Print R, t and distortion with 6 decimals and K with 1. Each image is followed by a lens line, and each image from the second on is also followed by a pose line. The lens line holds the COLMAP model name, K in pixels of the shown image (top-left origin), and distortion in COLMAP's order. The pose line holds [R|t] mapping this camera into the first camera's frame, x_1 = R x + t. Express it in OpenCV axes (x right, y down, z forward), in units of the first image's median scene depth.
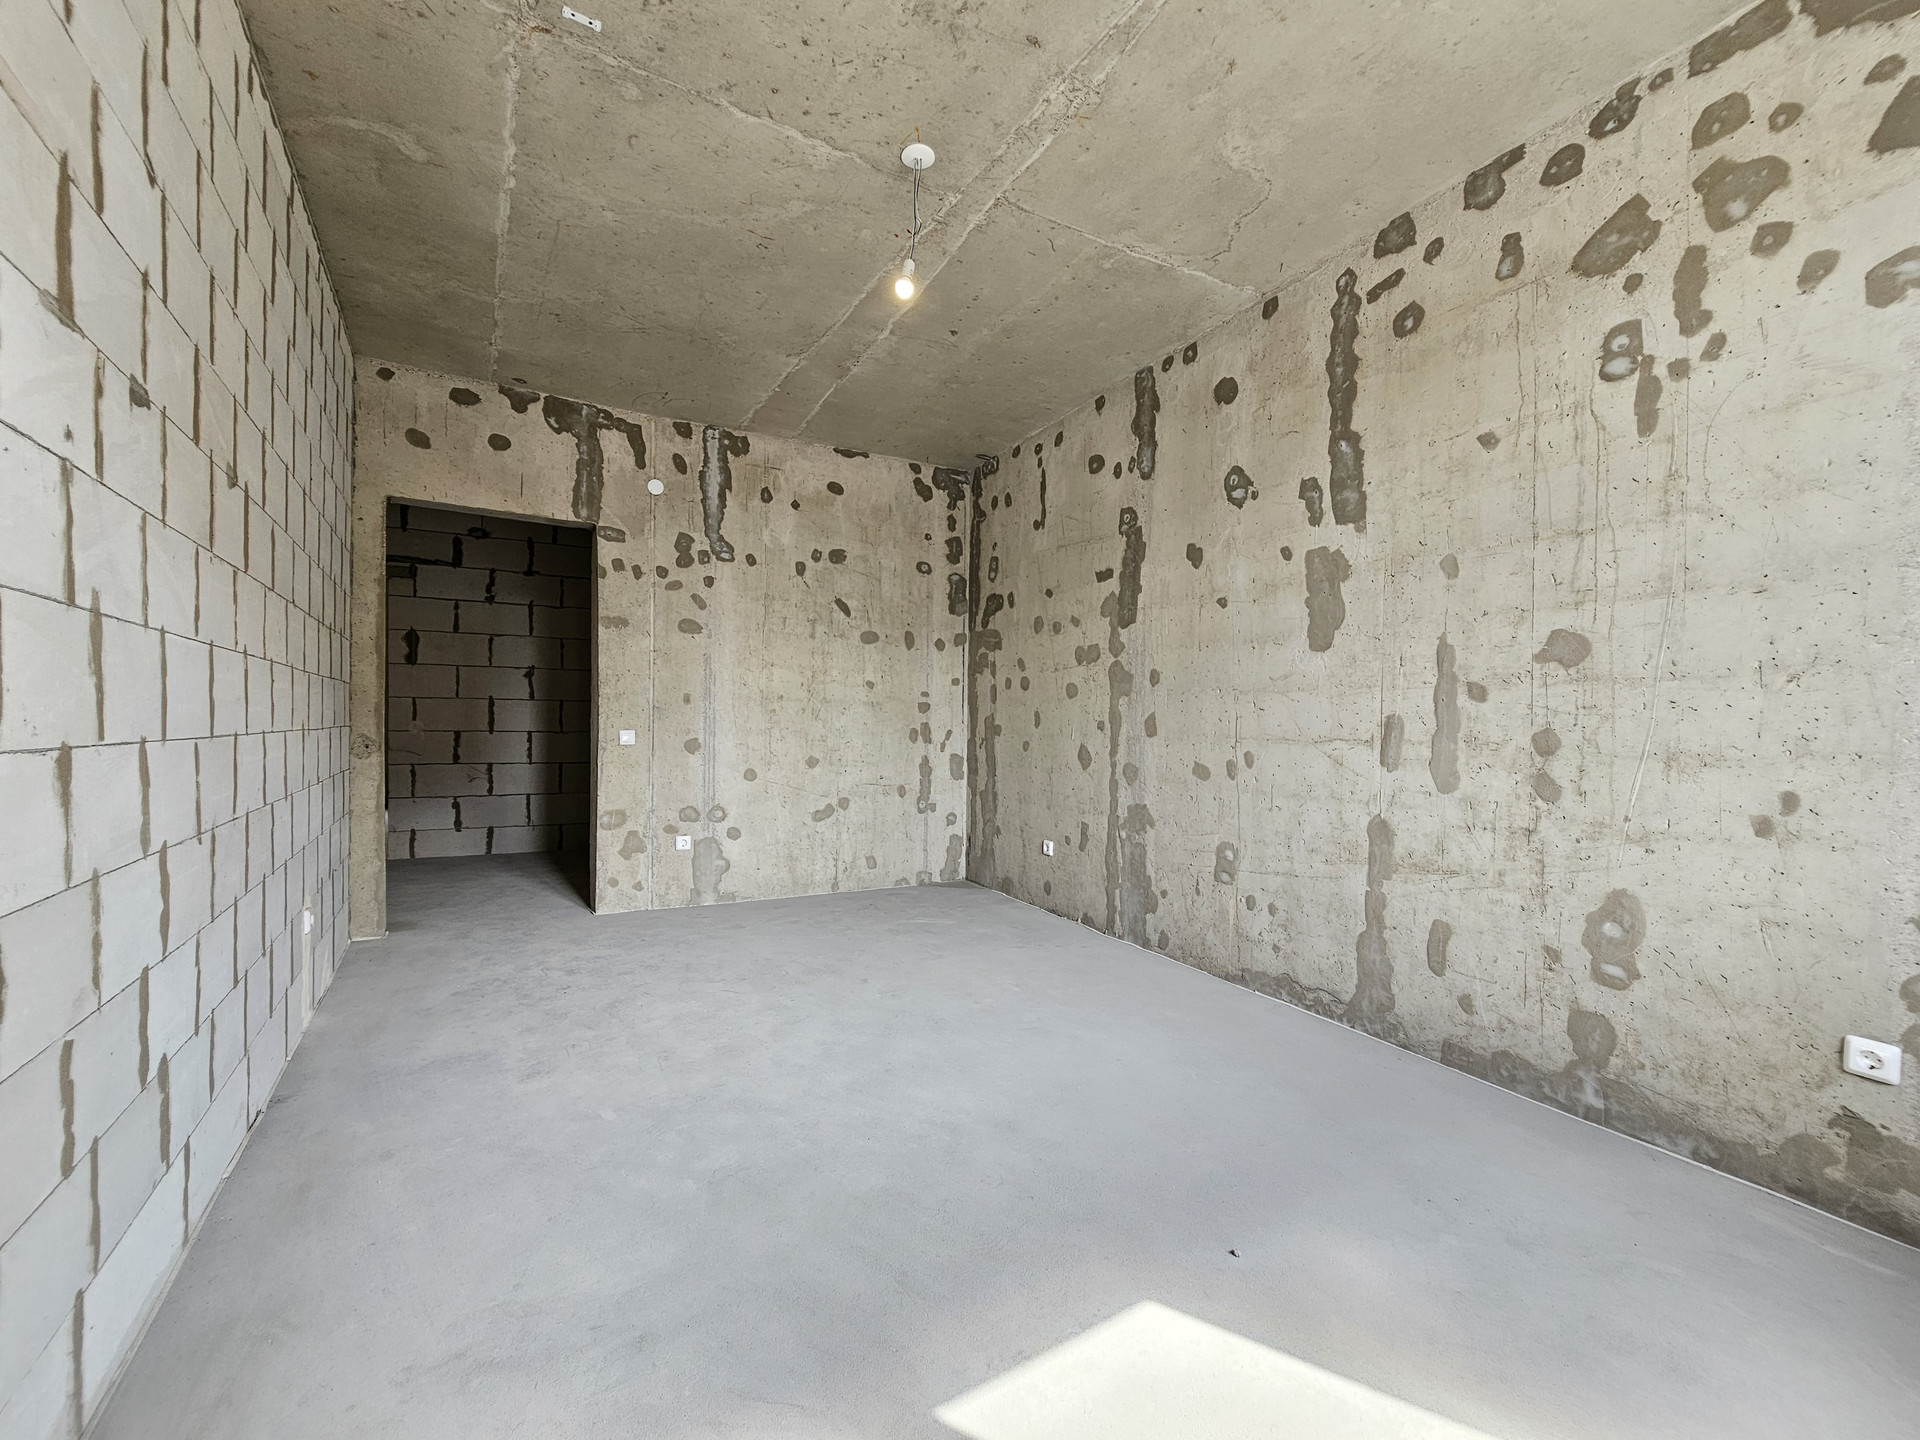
lens RADIAL K [[783.7, 0, 953.2], [0, 783.7, 731.5], [0, 0, 1]] dist [-0.002535, 0.000126]
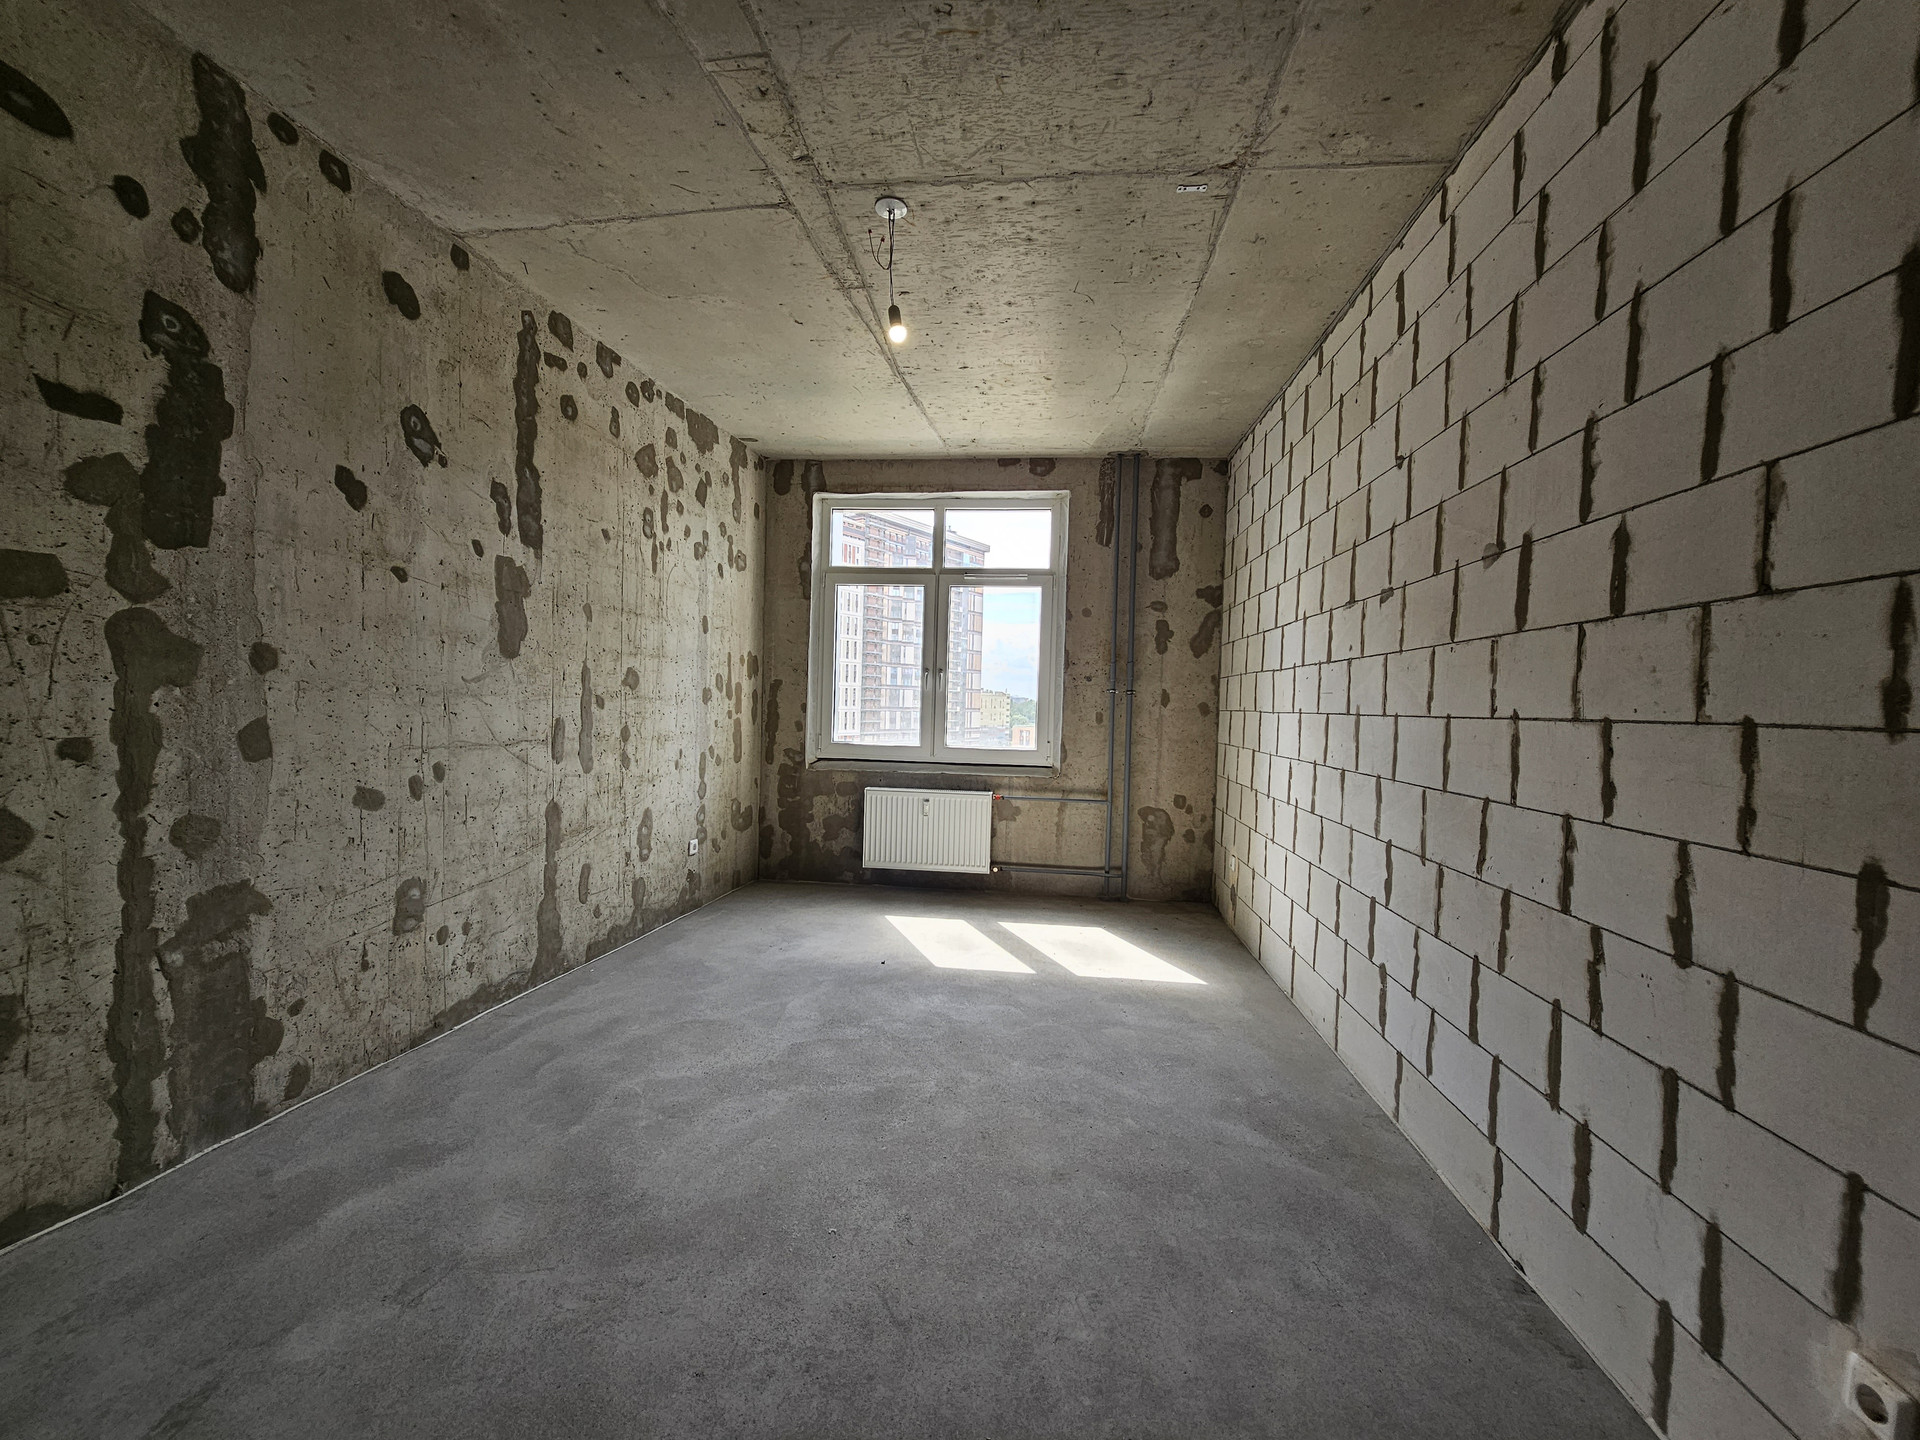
lens RADIAL K [[783.7, 0, 953.2], [0, 783.7, 731.5], [0, 0, 1]] dist [-0.002535, 0.000126]
pose [[-0.787027, -0.055160, 0.614447, -0.652588], [-0.030125, 0.998243, 0.051028, -0.076437], [-0.616182, 0.021651, -0.787306, 1.476149]]
